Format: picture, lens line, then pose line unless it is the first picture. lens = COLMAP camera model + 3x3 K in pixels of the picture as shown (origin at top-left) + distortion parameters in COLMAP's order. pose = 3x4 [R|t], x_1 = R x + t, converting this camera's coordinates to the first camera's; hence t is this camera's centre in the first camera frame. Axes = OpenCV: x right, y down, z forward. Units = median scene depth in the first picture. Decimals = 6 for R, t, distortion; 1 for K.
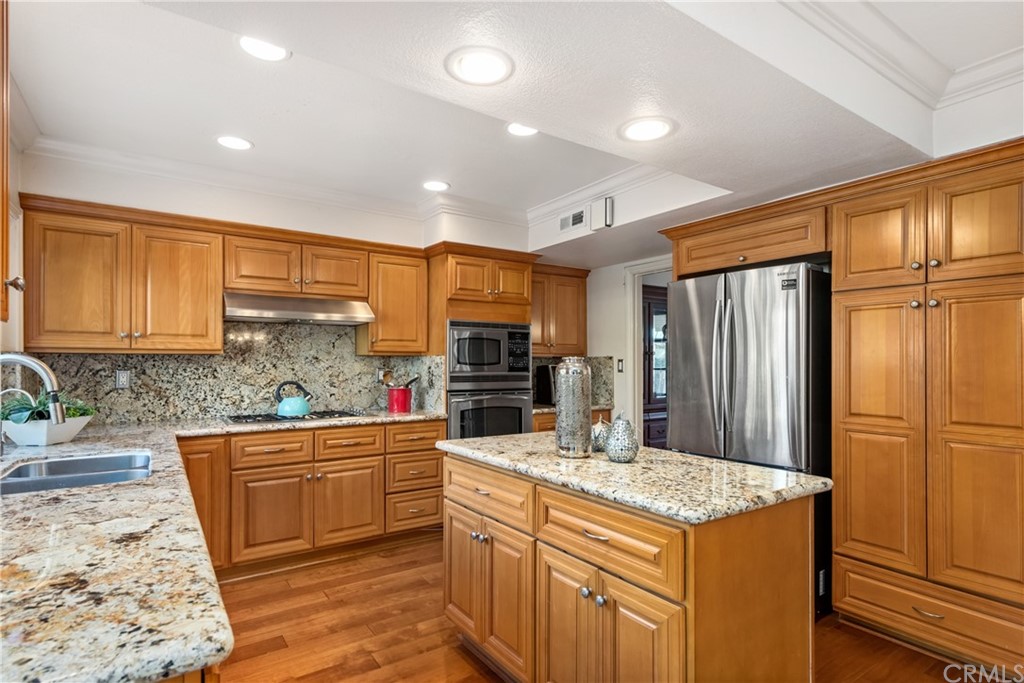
lens RADIAL K [[522.6, 0, 509.9], [0, 522.6, 356.7], [0, 0, 1]] dist [0.005345, 0.000035]
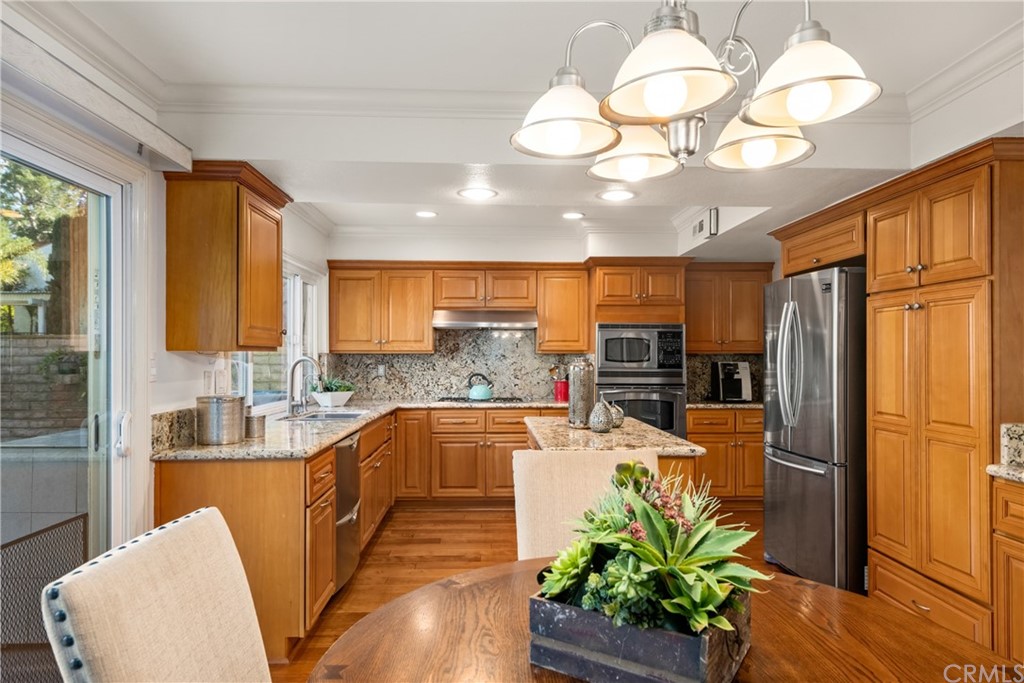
lens RADIAL K [[626.4, 0, 512.0], [0, 626.4, 341.5], [0, 0, 1]] dist [0.003185, 0.000334]
pose [[0.846793, -0.012047, -0.531787, 0.520332], [0.005756, 0.999892, -0.013486, -0.013016], [0.531892, 0.008359, 0.846771, -0.320732]]
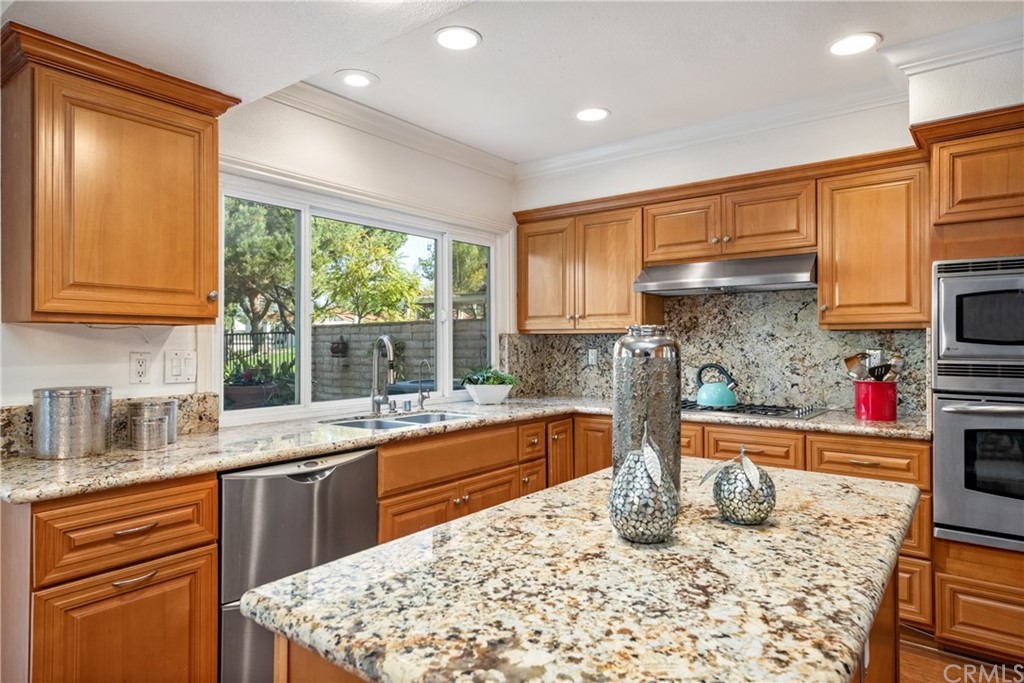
lens RADIAL K [[612.3, 0, 506.3], [0, 612.3, 339.1], [0, 0, 1]] dist [0.017751, 0.001475]
pose [[0.307839, -0.009143, -0.951395, 0.410576], [0.011806, 0.999914, -0.005790, 0.010189], [0.951365, -0.009450, 0.307920, 0.403456]]
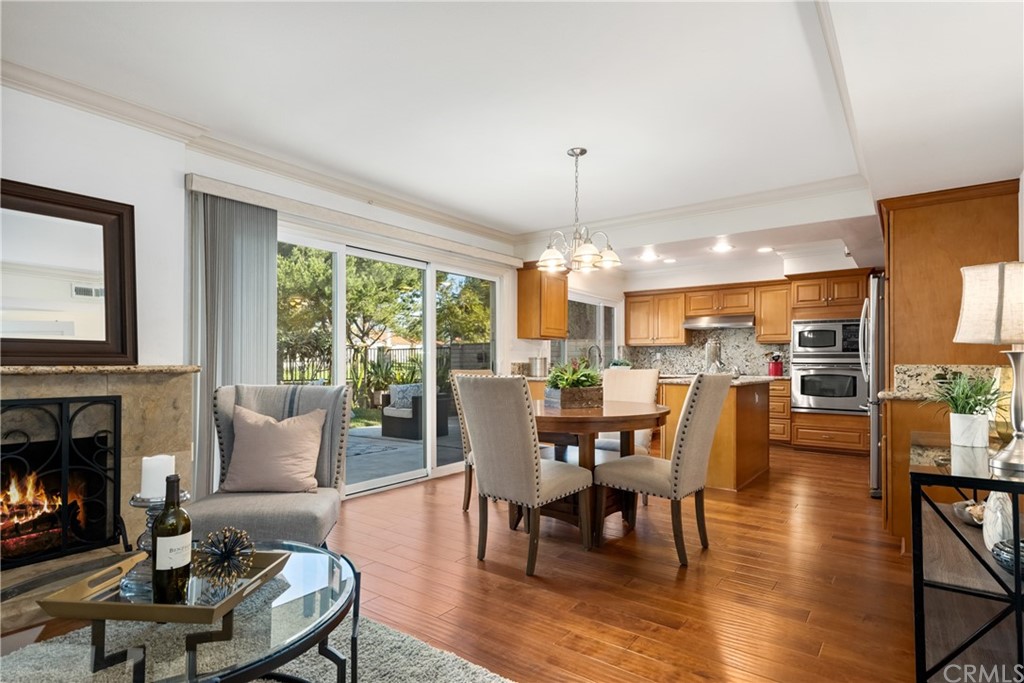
lens RADIAL K [[522.6, 0, 509.9], [0, 522.6, 356.7], [0, 0, 1]] dist [0.005345, 0.000035]
pose [[0.316299, -0.011621, -0.948588, 1.324397], [0.006951, 0.999927, -0.009932, 0.061400], [0.948634, -0.003452, 0.316357, -0.437115]]
